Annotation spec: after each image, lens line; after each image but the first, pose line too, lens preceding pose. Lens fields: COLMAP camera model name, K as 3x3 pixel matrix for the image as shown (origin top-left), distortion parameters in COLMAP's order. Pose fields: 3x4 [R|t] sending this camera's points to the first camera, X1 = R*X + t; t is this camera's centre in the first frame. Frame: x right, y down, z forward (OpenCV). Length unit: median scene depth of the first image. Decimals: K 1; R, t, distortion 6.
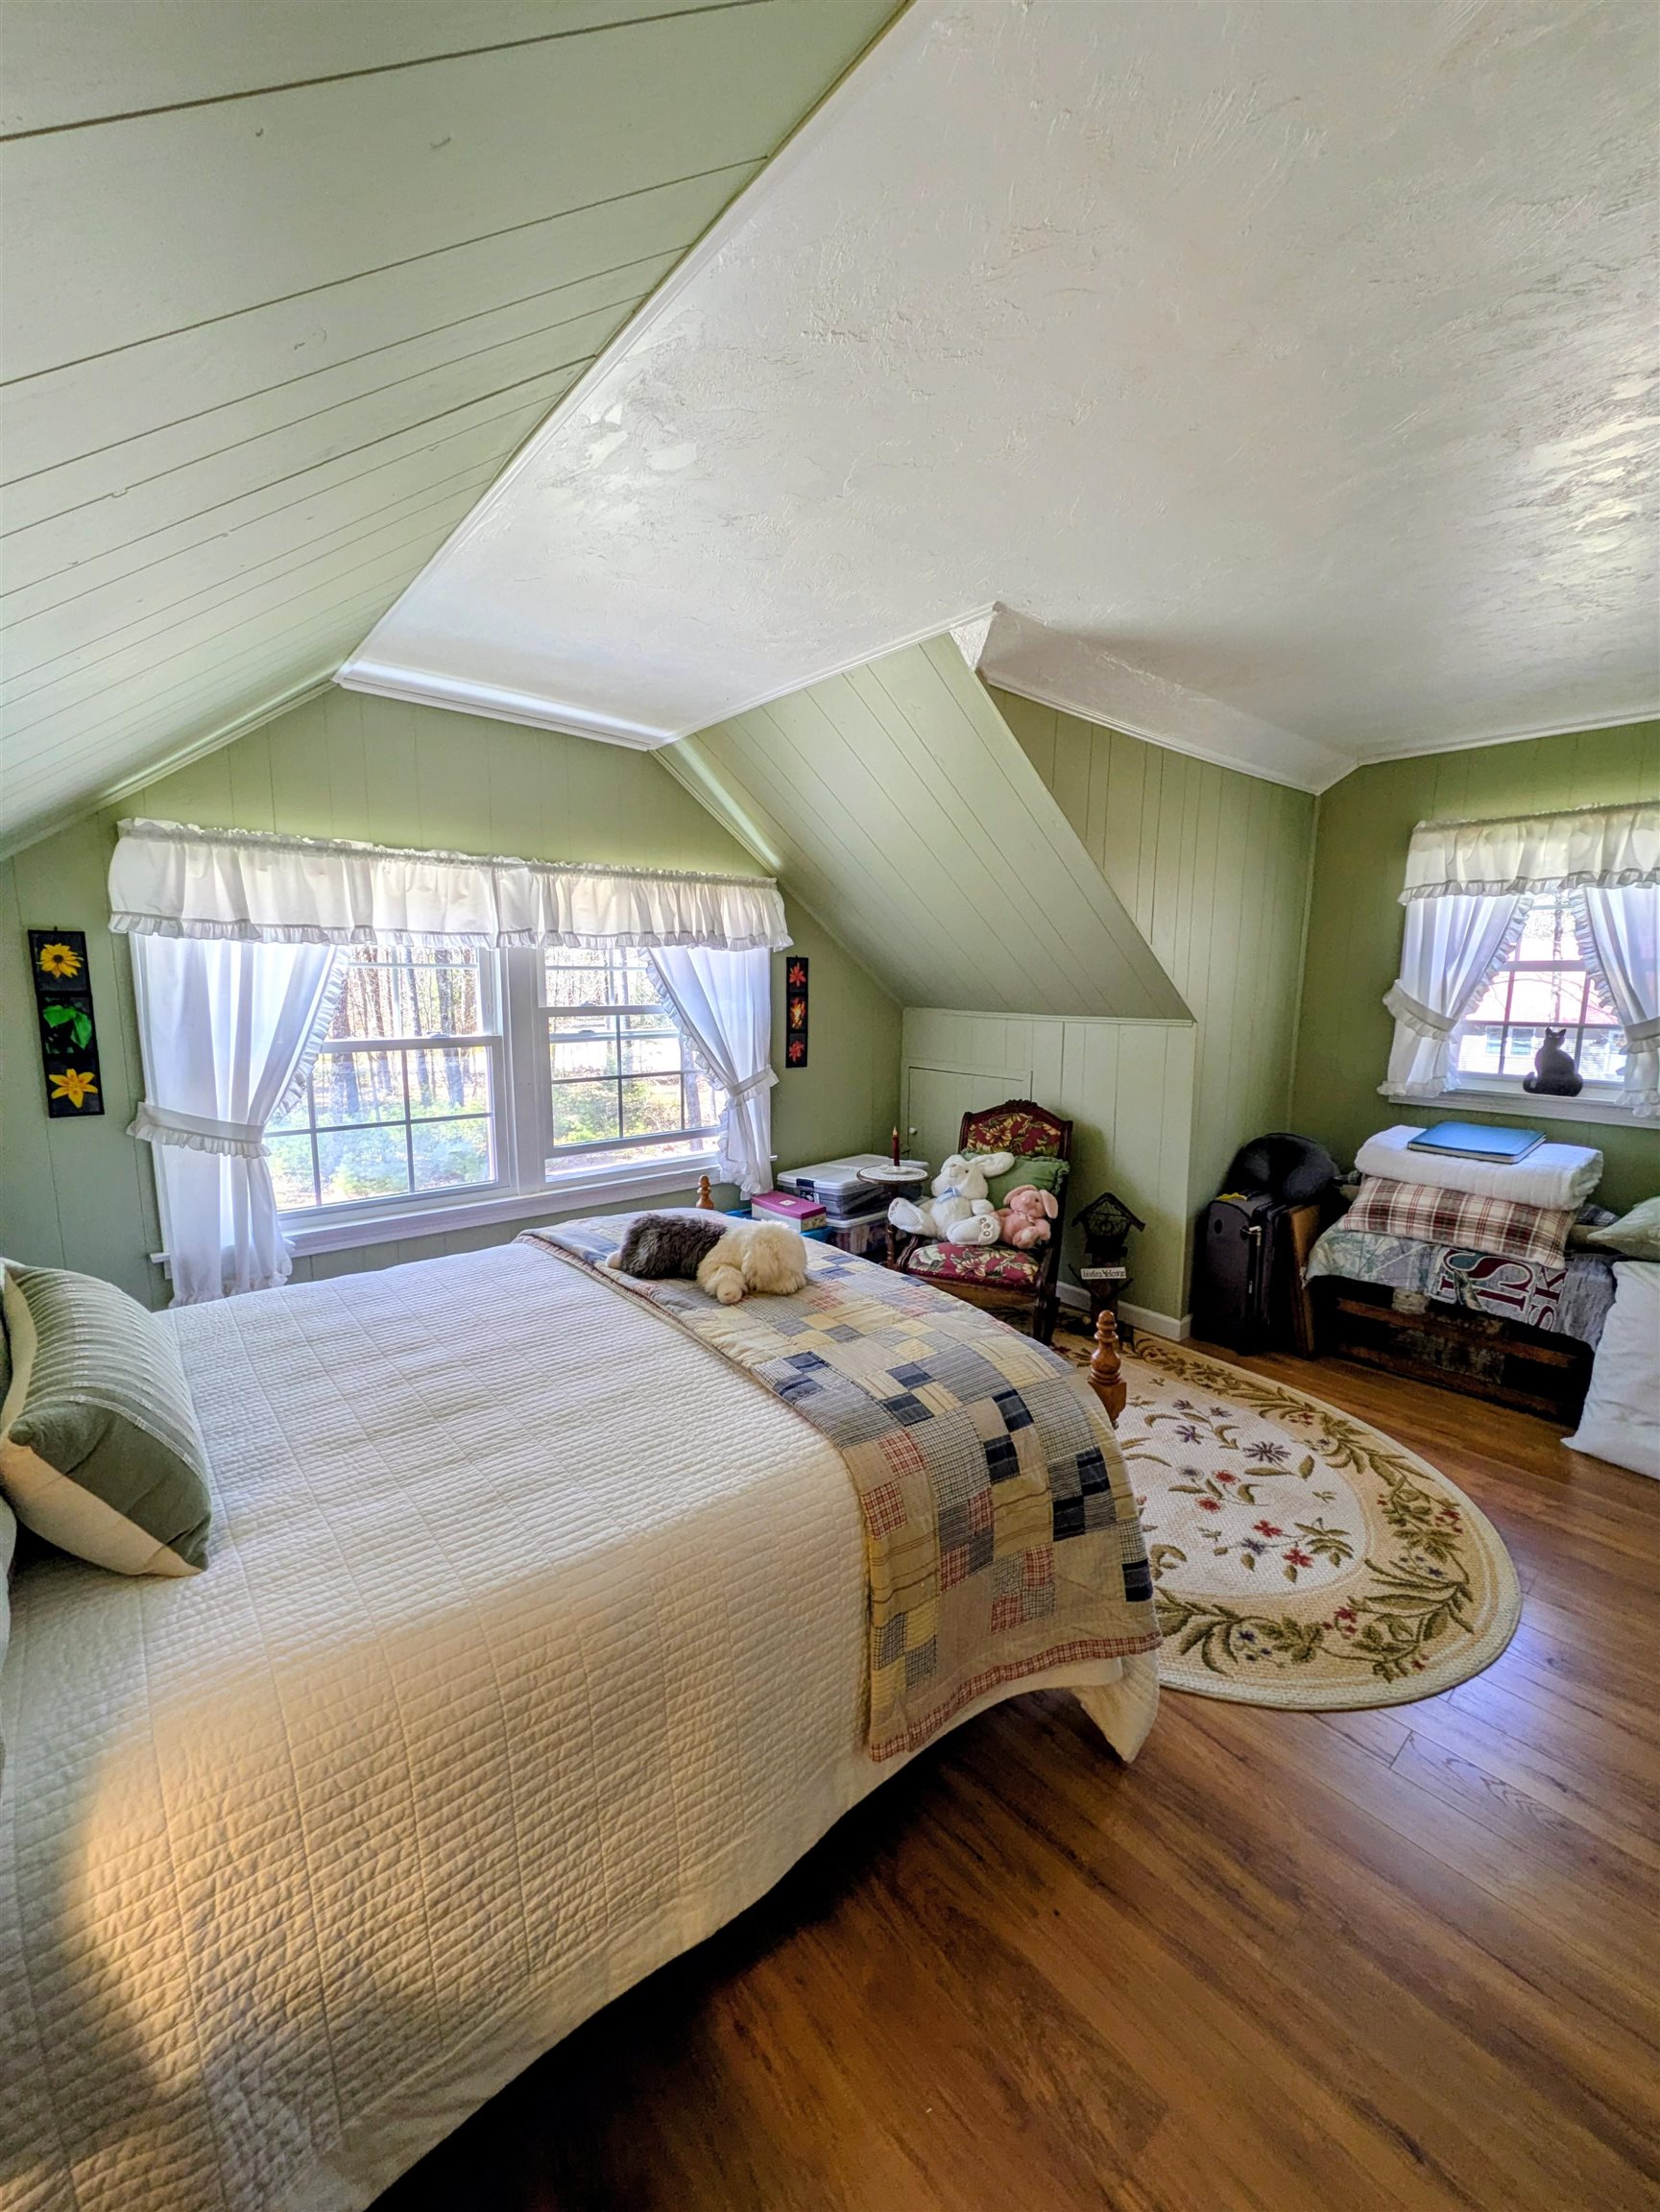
lens RADIAL K [[873.3, 0, 813.3], [0, 873.3, 1106.1], [0, 0, 1]] dist [0.000185, 0.001082]
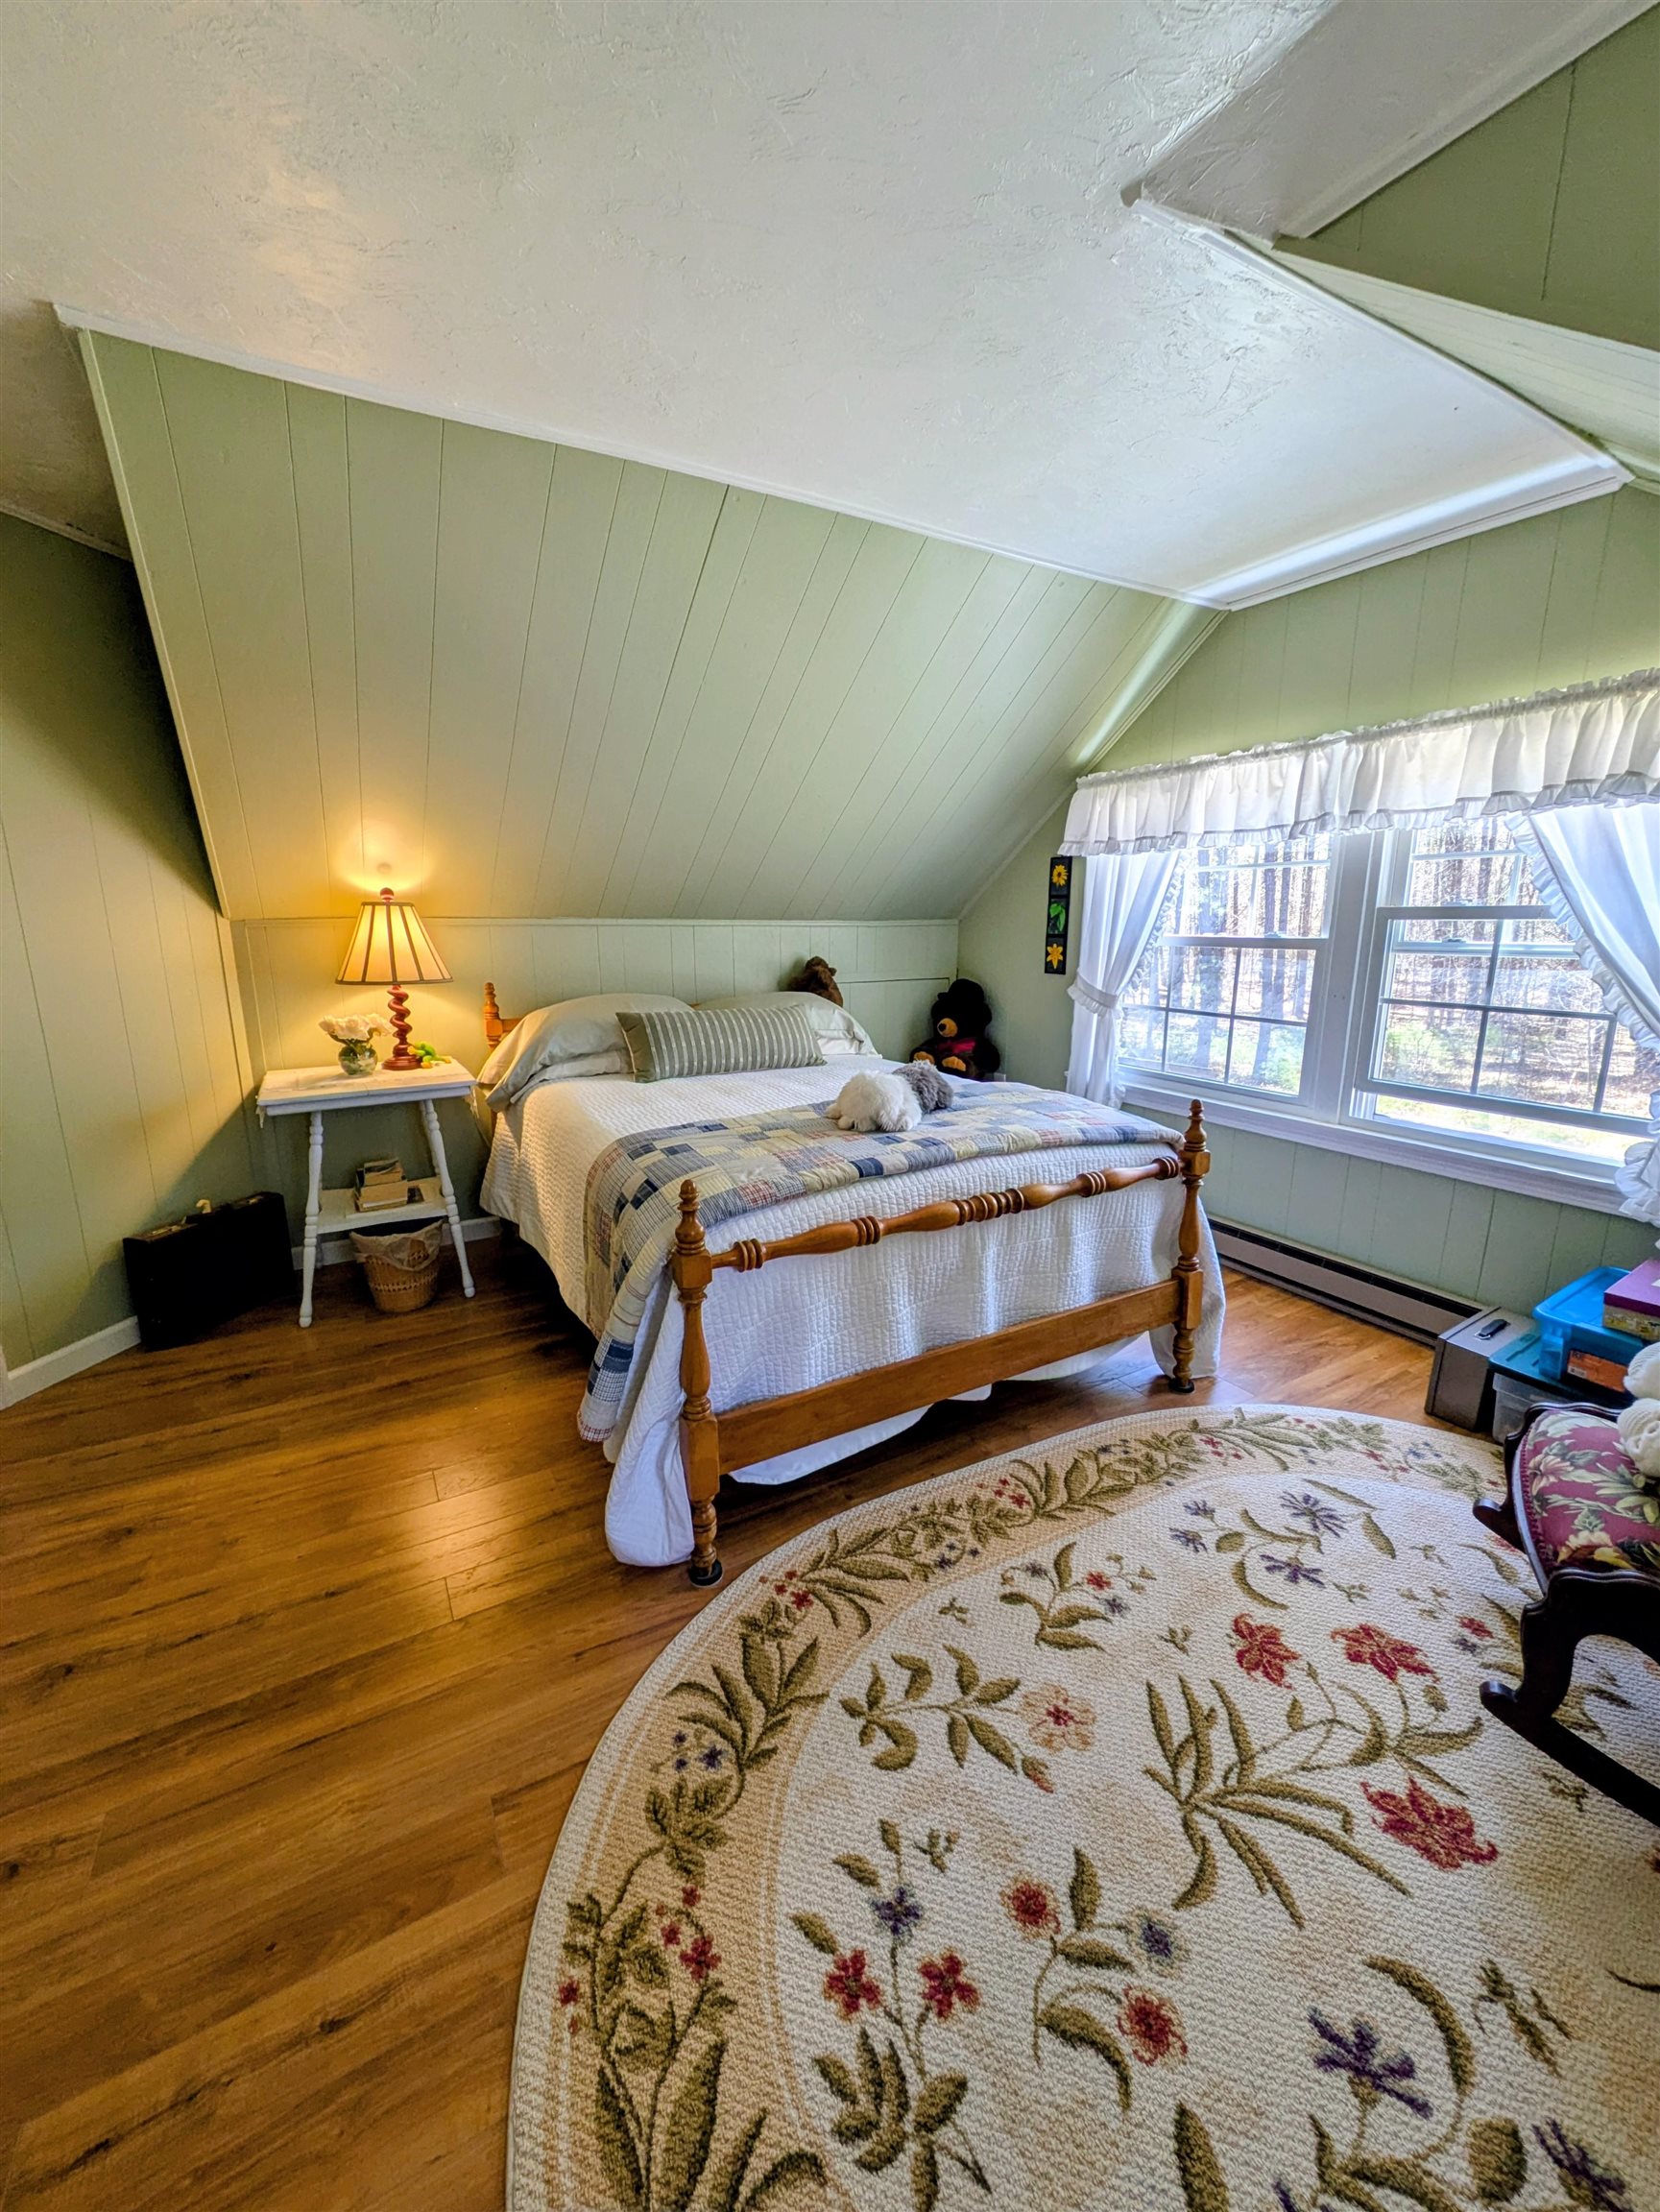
lens RADIAL K [[873.3, 0, 829.0], [0, 873.3, 1103.7], [0, 0, 1]] dist [0.000185, 0.001082]
pose [[-0.175992, 0.198073, -0.964258, 0.735289], [-0.145597, 0.963536, 0.224499, -0.052000], [0.973565, 0.179903, -0.140736, 0.762945]]
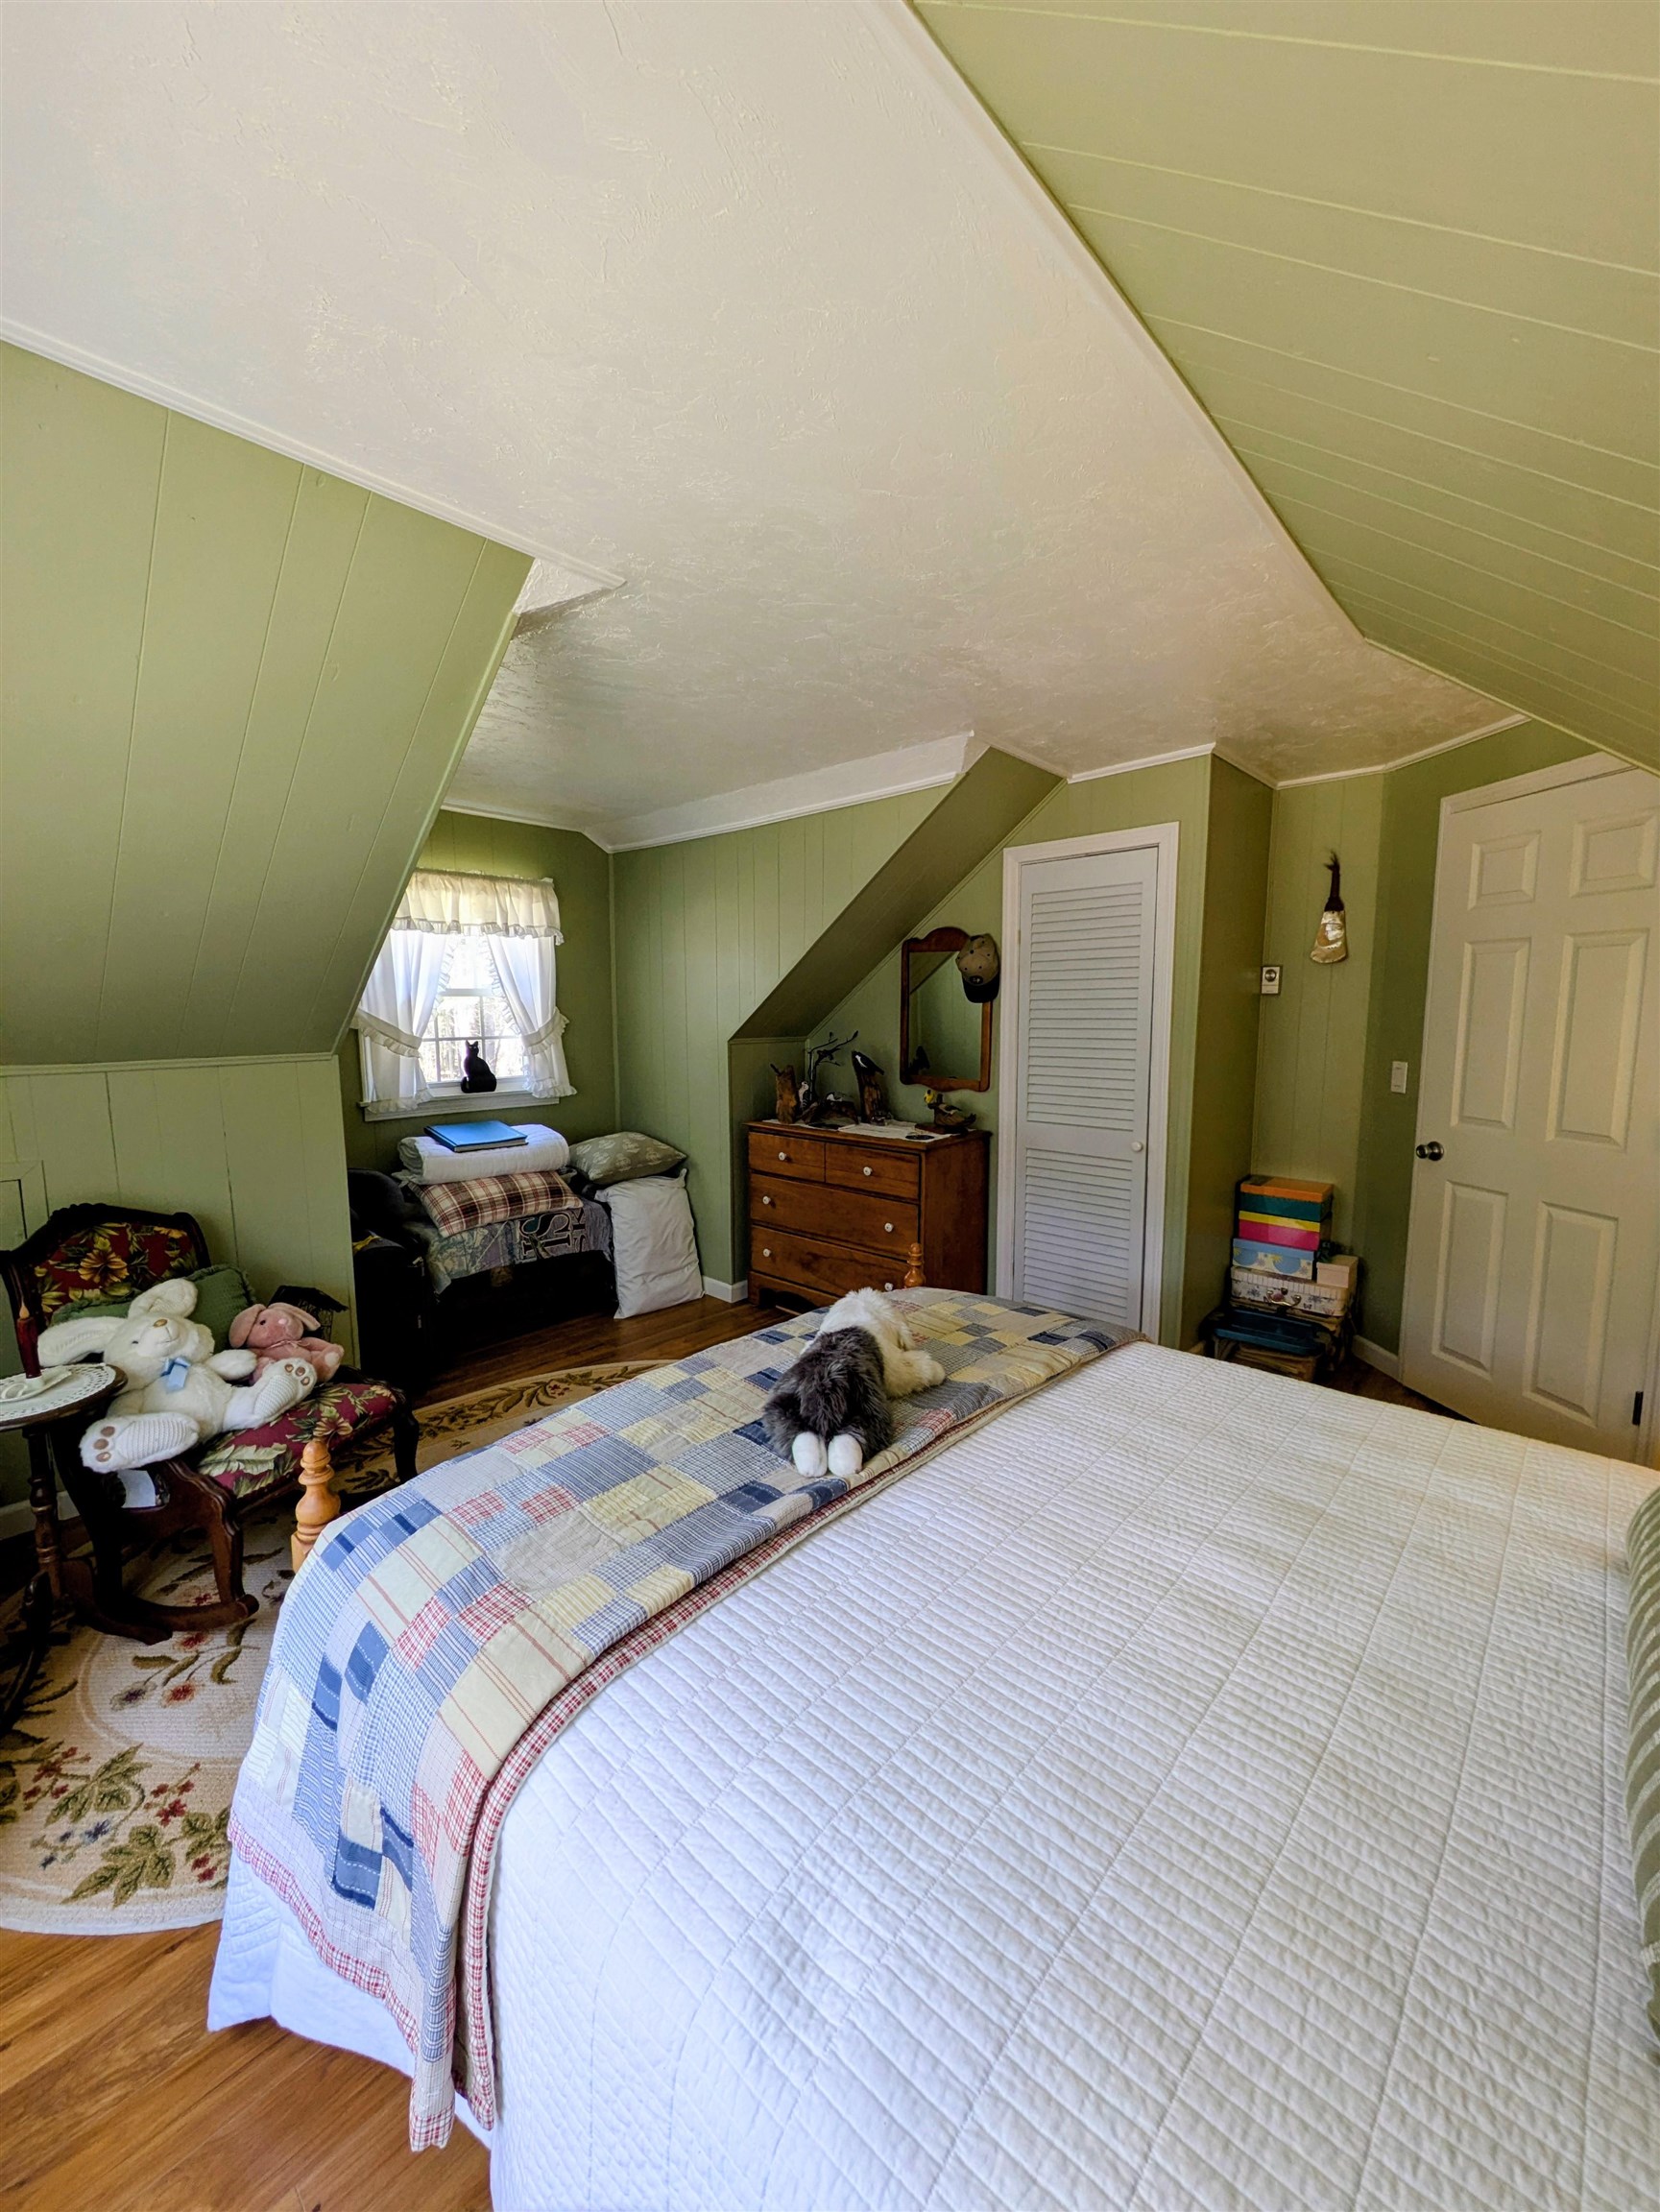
lens RADIAL K [[873.3, 0, 836.6], [0, 873.3, 1101.7], [0, 0, 1]] dist [0.000185, 0.001082]
pose [[-0.142965, -0.115150, 0.983006, -0.579196], [0.146829, 0.979751, 0.136123, -0.112783], [-0.978776, 0.163795, -0.123163, 0.751499]]
